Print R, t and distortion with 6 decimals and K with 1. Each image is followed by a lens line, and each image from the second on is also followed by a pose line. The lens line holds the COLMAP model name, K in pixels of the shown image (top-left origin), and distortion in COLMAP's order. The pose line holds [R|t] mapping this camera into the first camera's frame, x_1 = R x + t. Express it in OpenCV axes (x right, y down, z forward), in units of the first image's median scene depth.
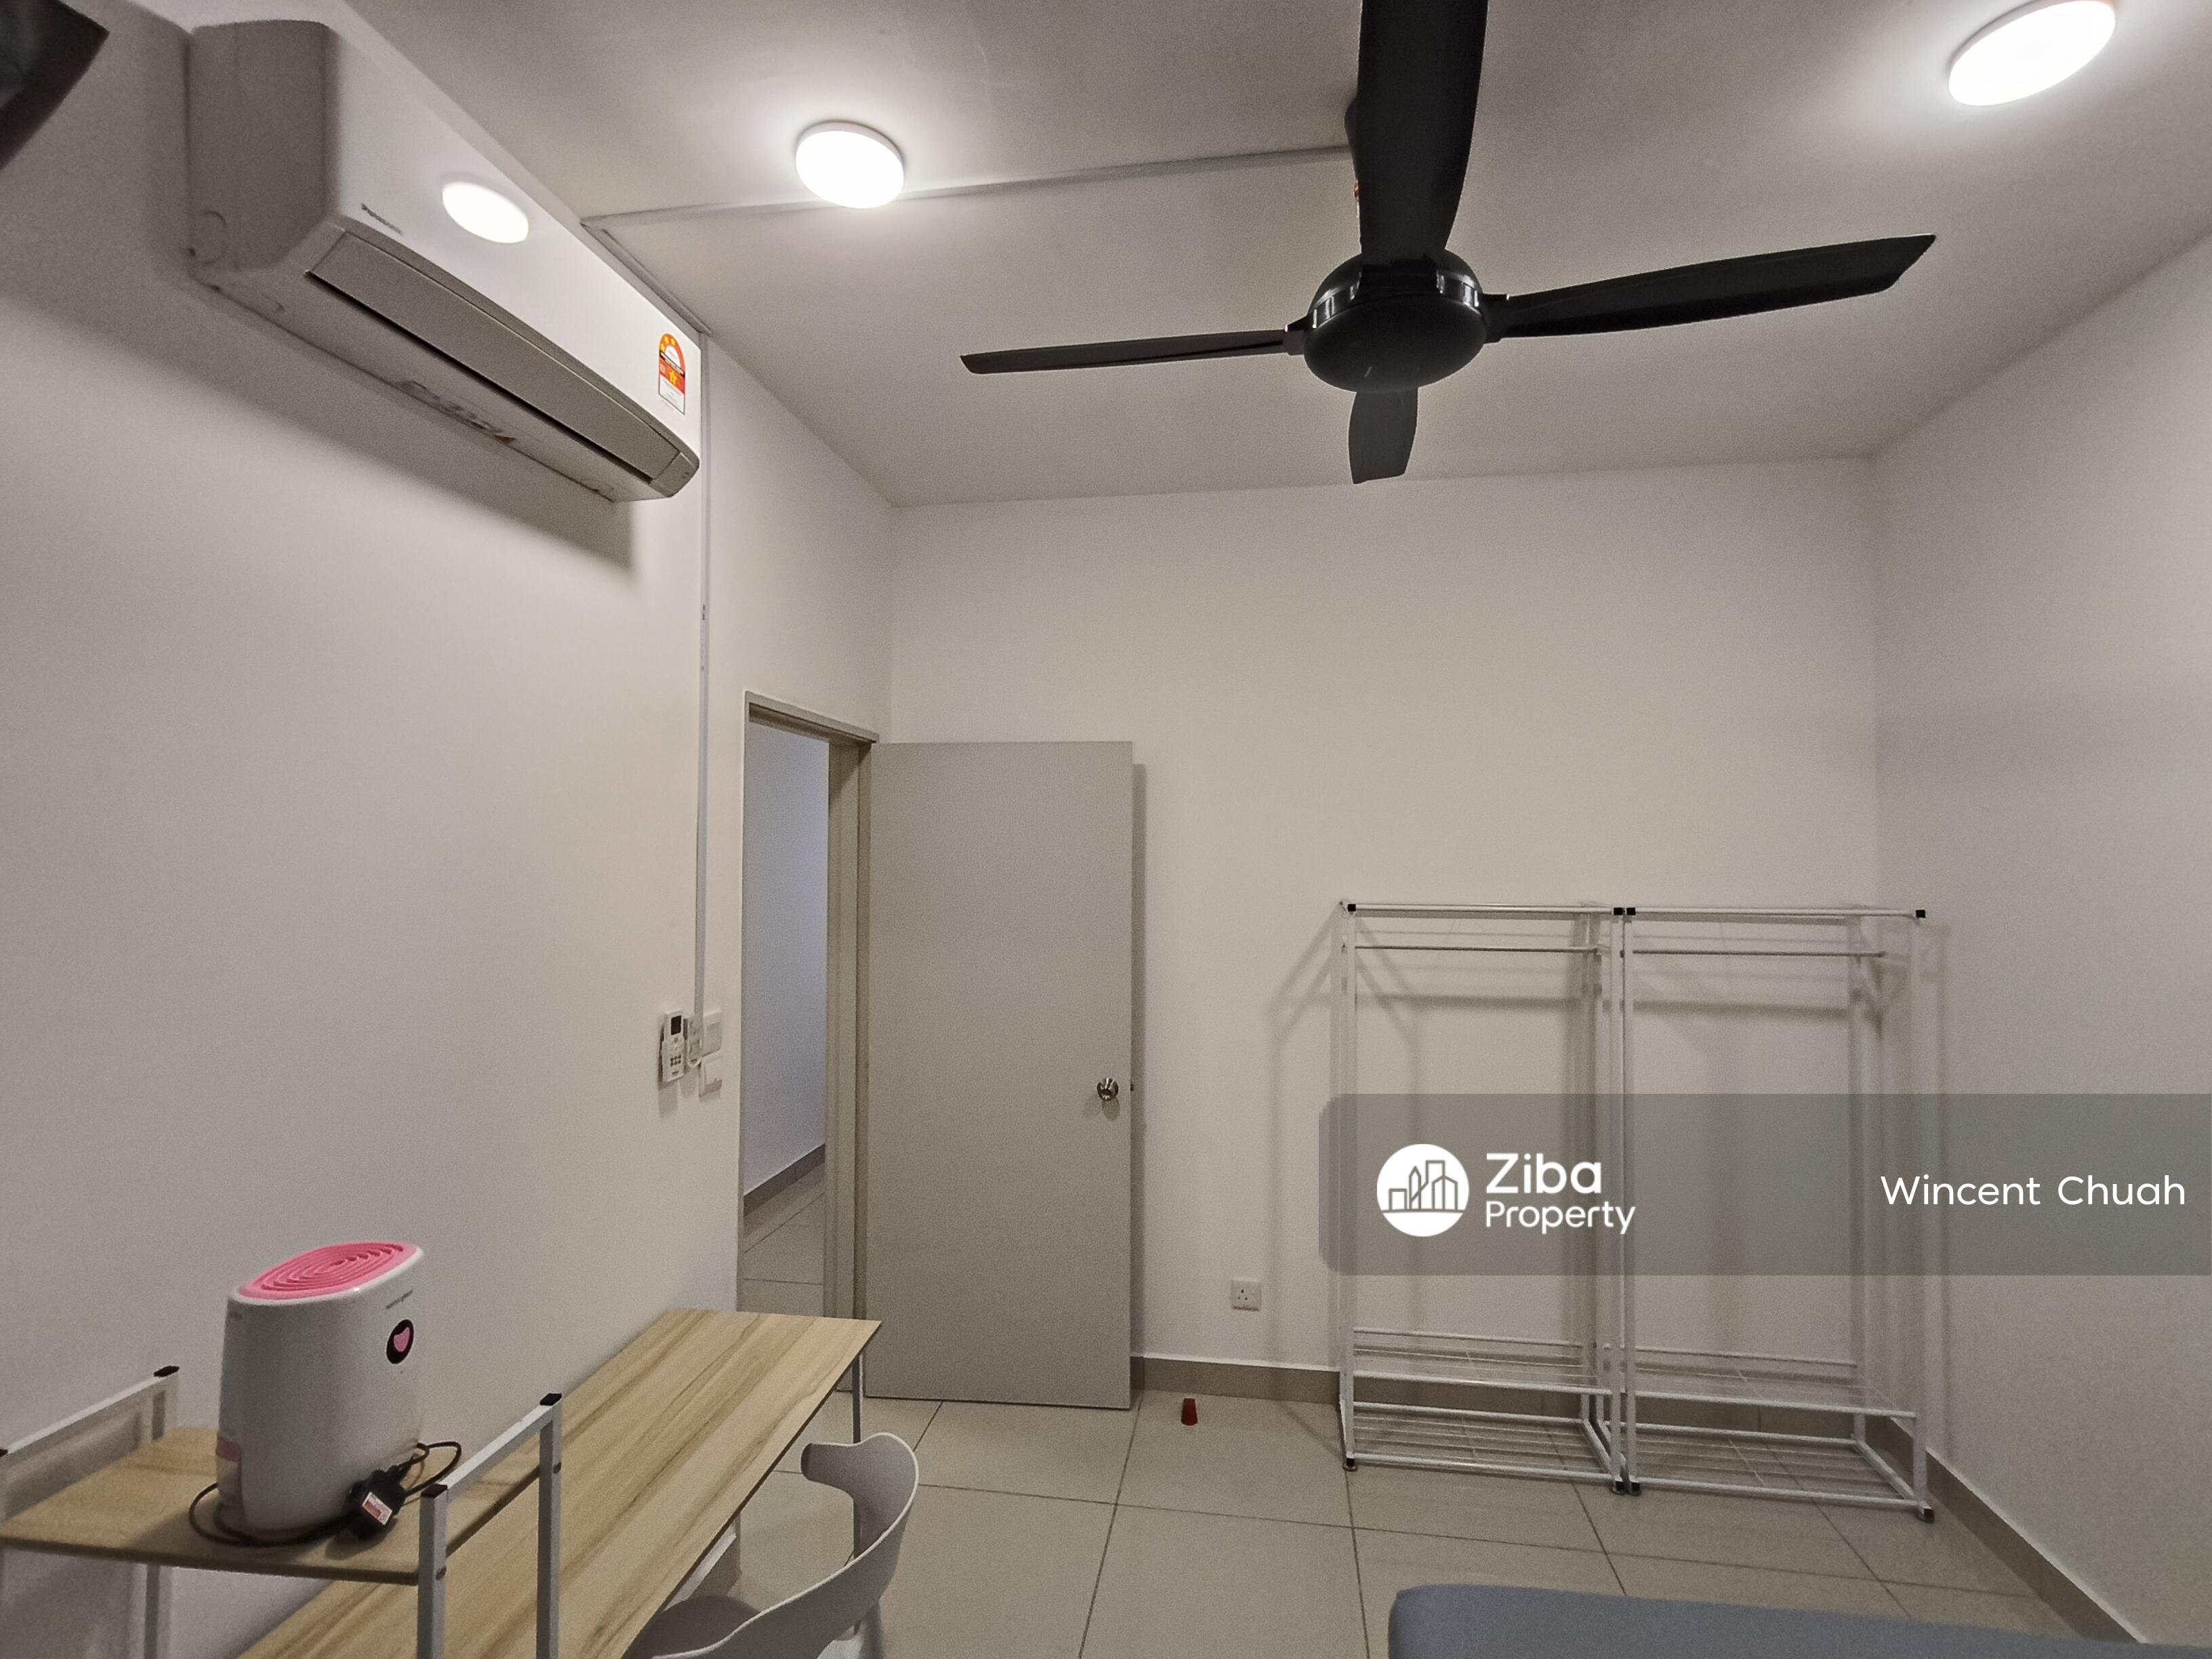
lens RADIAL K [[1035.4, 0, 1105.3], [0, 1035.4, 825.5], [0, 0, 1]] dist [0.004476, 0.001082]
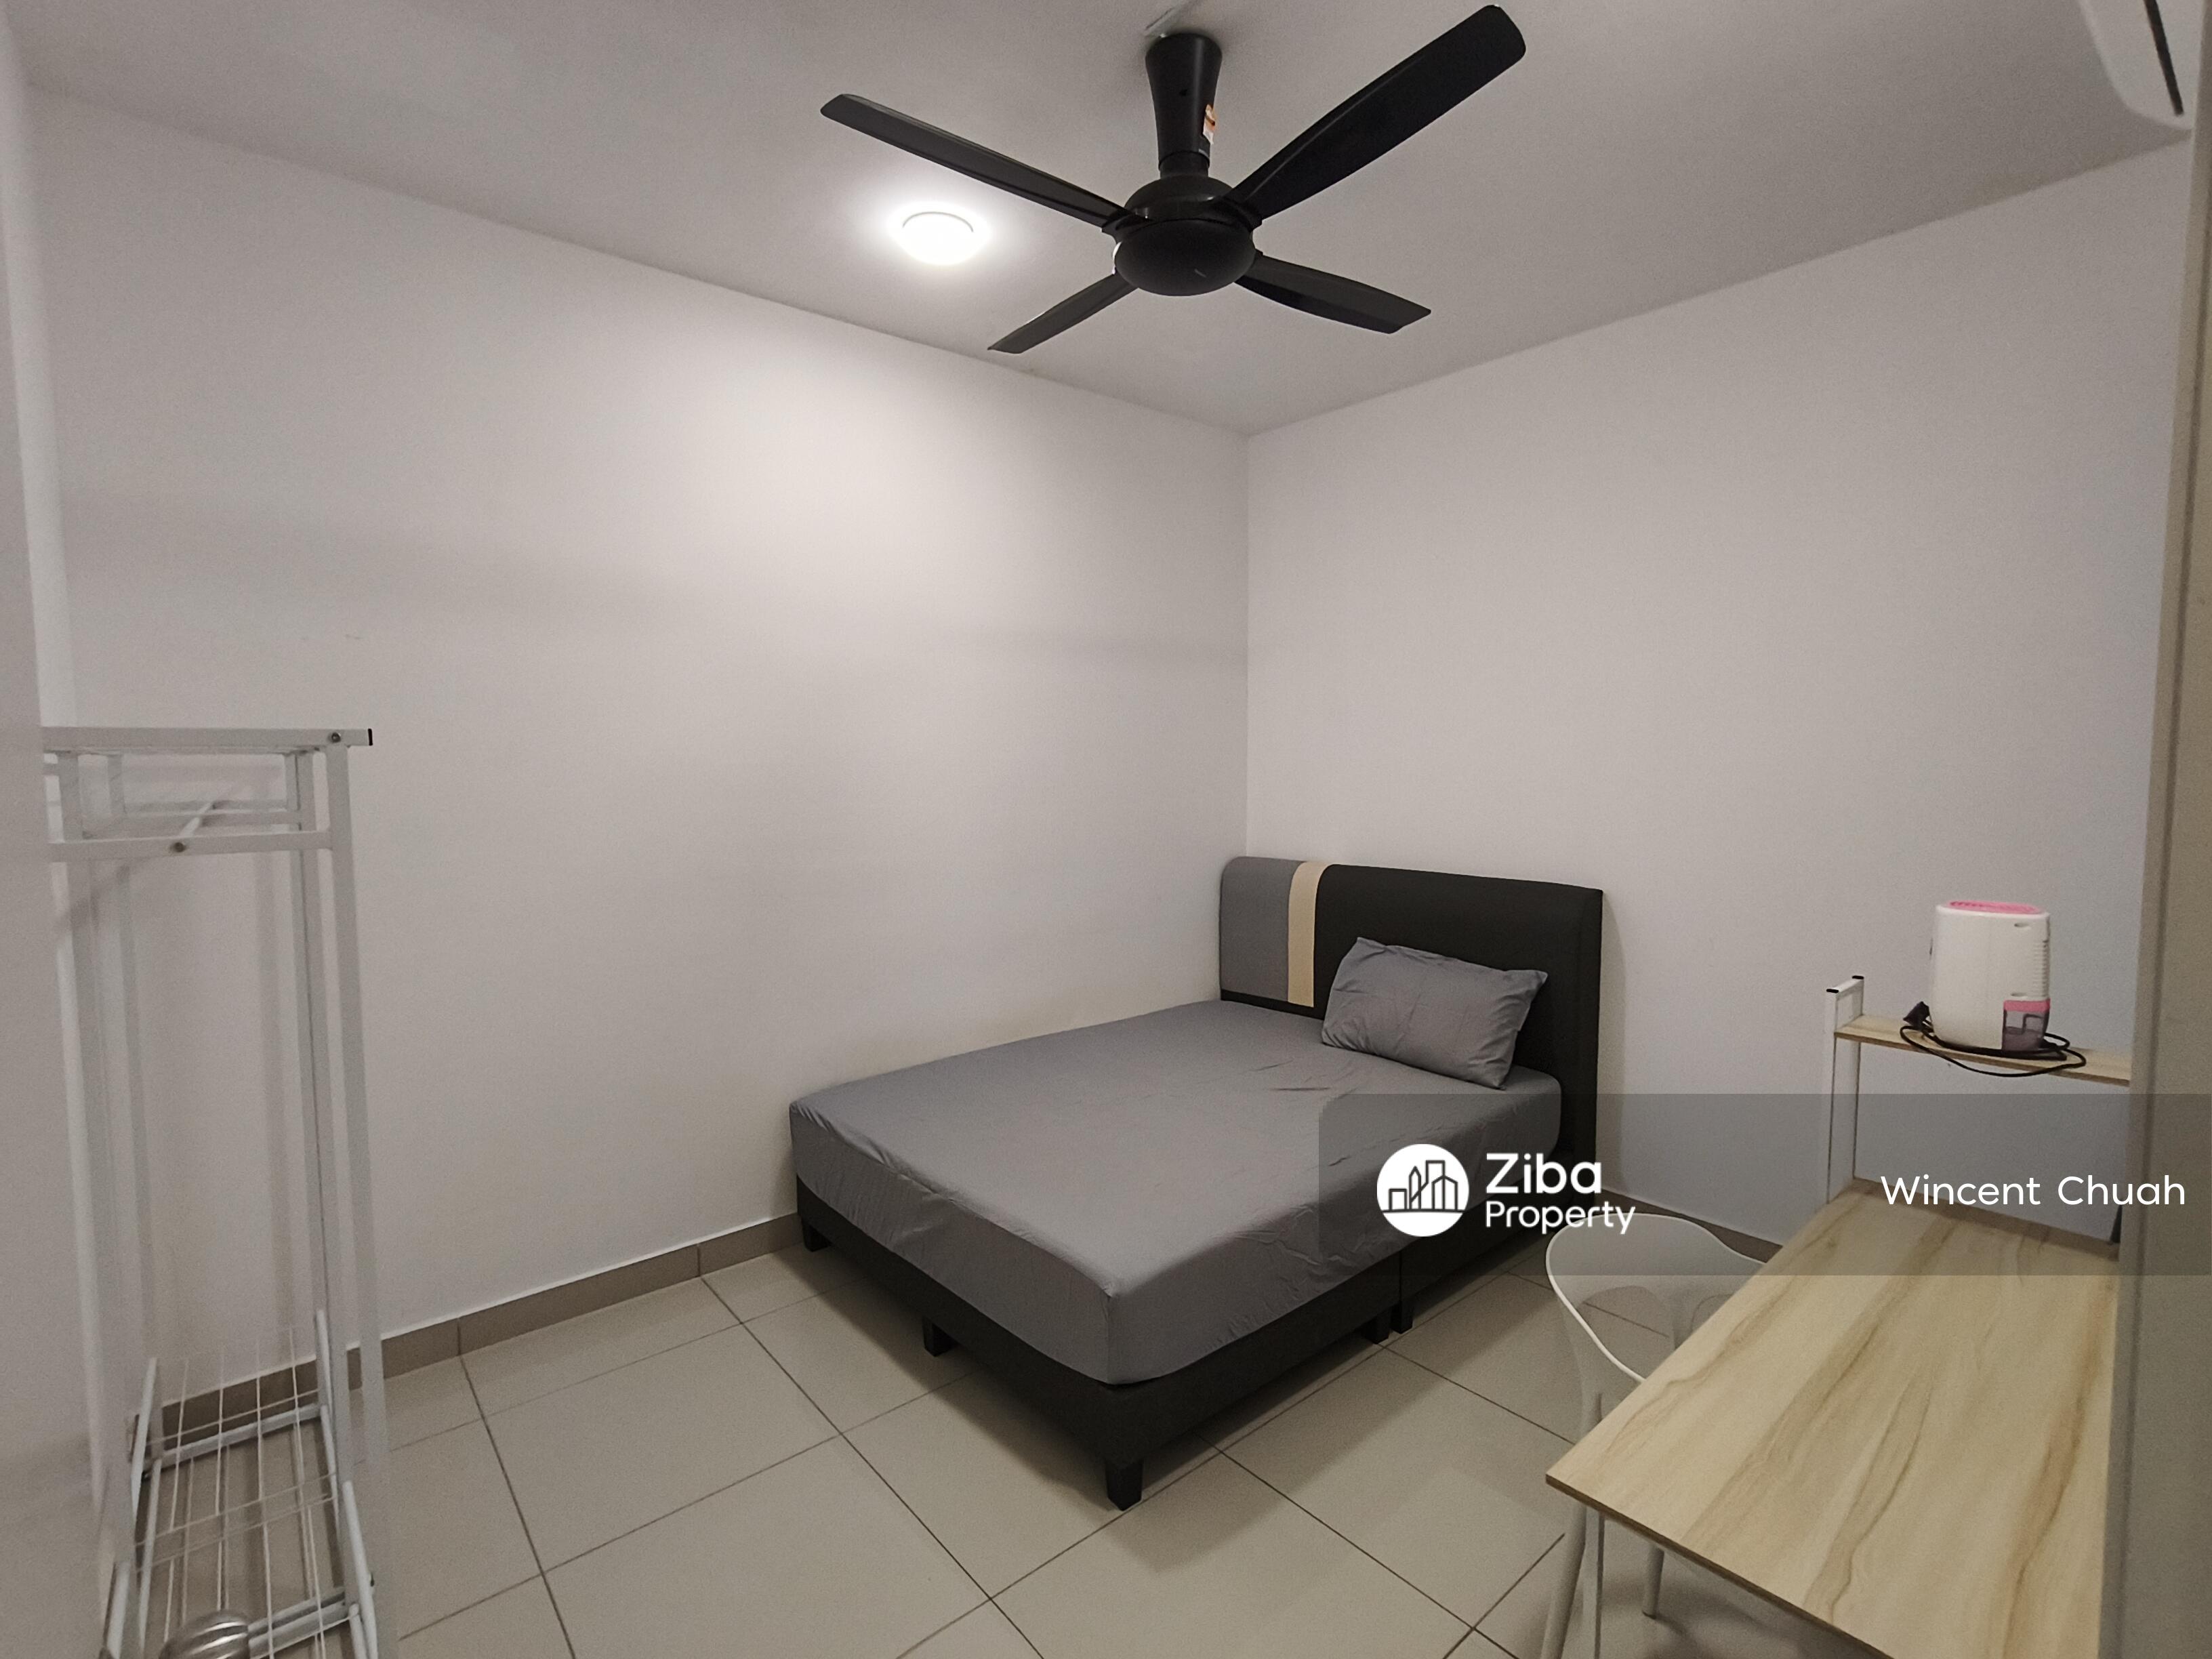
lens RADIAL K [[1035.4, 0, 1106.6], [0, 1035.4, 826.1], [0, 0, 1]] dist [0.004476, 0.001082]
pose [[-0.752974, -0.042891, 0.656651, -0.416553], [-0.010816, 0.998545, 0.052820, 0.138319], [-0.657962, 0.032669, -0.752342, 1.668685]]
